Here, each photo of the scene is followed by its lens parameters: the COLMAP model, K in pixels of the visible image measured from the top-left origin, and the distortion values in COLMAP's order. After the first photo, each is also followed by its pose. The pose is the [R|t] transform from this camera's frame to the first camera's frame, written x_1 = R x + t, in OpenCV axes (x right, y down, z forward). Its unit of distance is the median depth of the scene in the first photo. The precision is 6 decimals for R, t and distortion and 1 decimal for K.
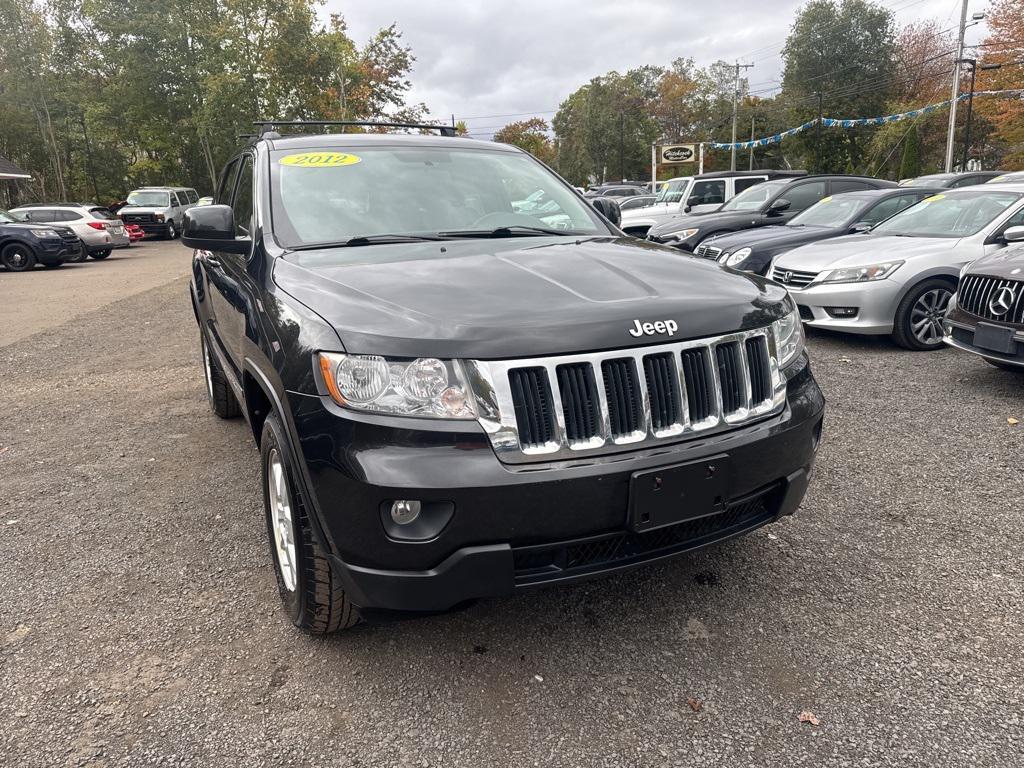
lens RADIAL K [[737.0, 0, 509.6], [0, 737.0, 392.3], [0, 0, 1]] dist [0.030306, -0.029494]
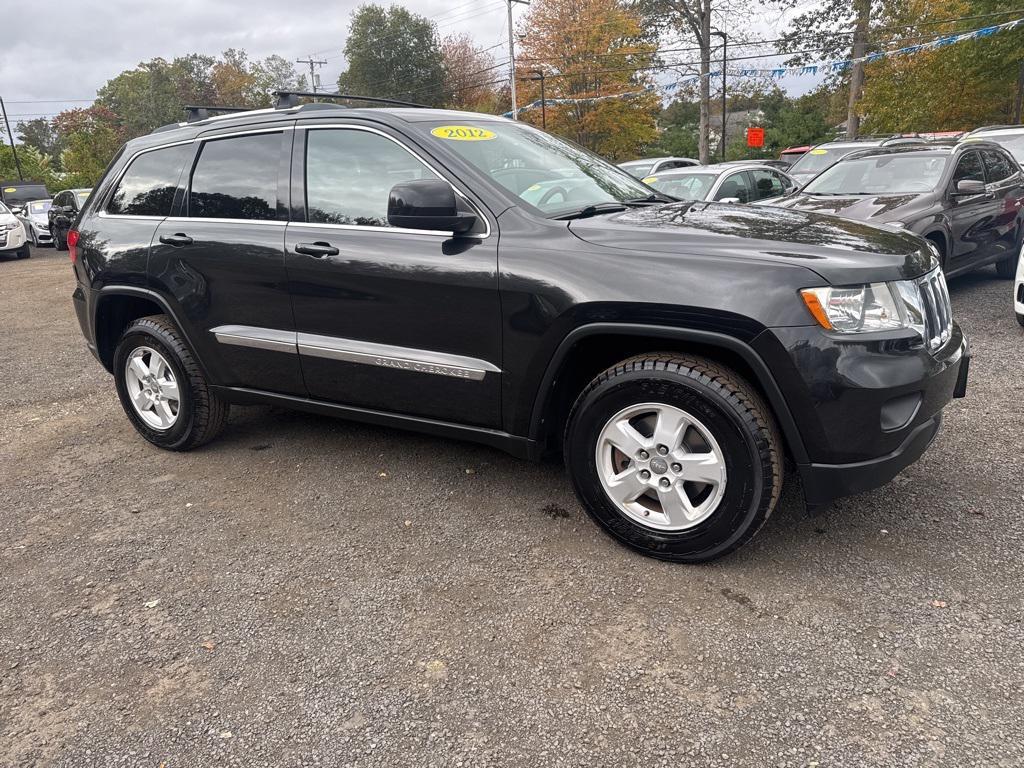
lens RADIAL K [[737.0, 0, 509.6], [0, 737.0, 392.3], [0, 0, 1]] dist [0.030306, -0.029494]
pose [[0.835522, -0.165726, 0.523869, -0.078056], [0.163721, 0.985211, 0.050552, -0.001765], [-0.524499, 0.043531, 0.850298, 0.015713]]
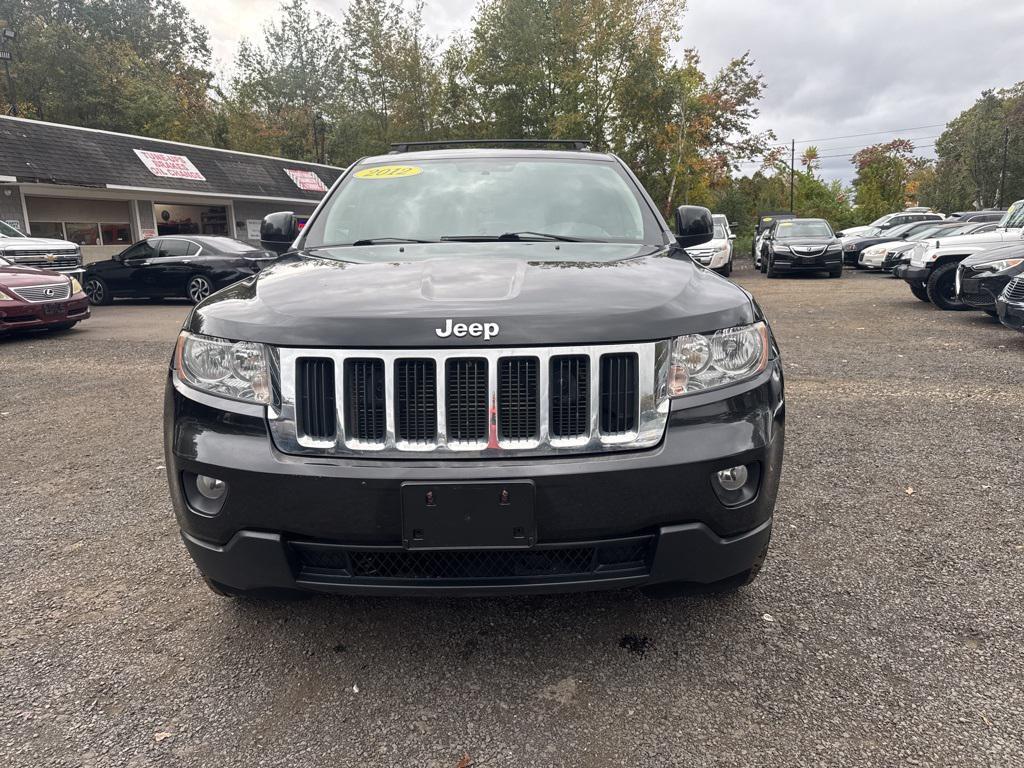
lens RADIAL K [[743.9, 0, 512.0], [0, 743.9, 384.0], [0, 0, 1]] dist [0.013830, -0.015238]
pose [[0.894367, 0.094522, -0.437233, 0.039380], [-0.117356, 0.992764, -0.025436, -0.000248], [0.431665, 0.074061, 0.898989, 0.012392]]
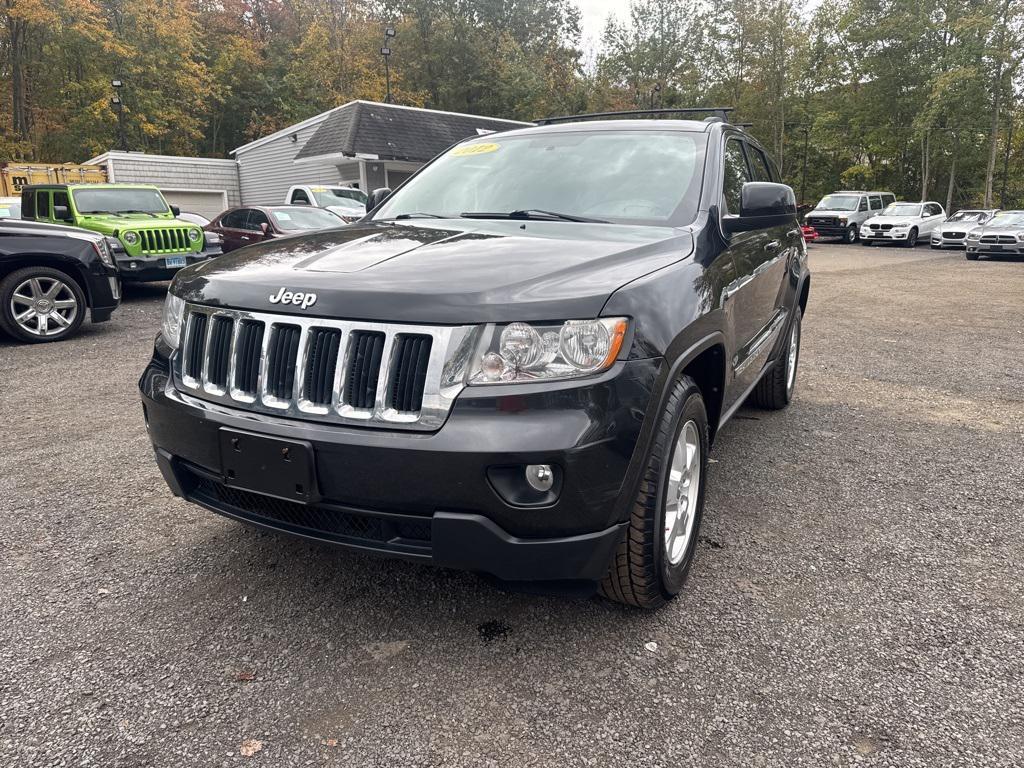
lens RADIAL K [[737.0, 0, 509.6], [0, 737.0, 392.3], [0, 0, 1]] dist [0.030306, -0.029494]
pose [[0.585885, 0.216161, -0.781033, 0.070837], [-0.223267, 0.969527, 0.100848, -0.007868], [0.779032, 0.115294, 0.616293, 0.037999]]
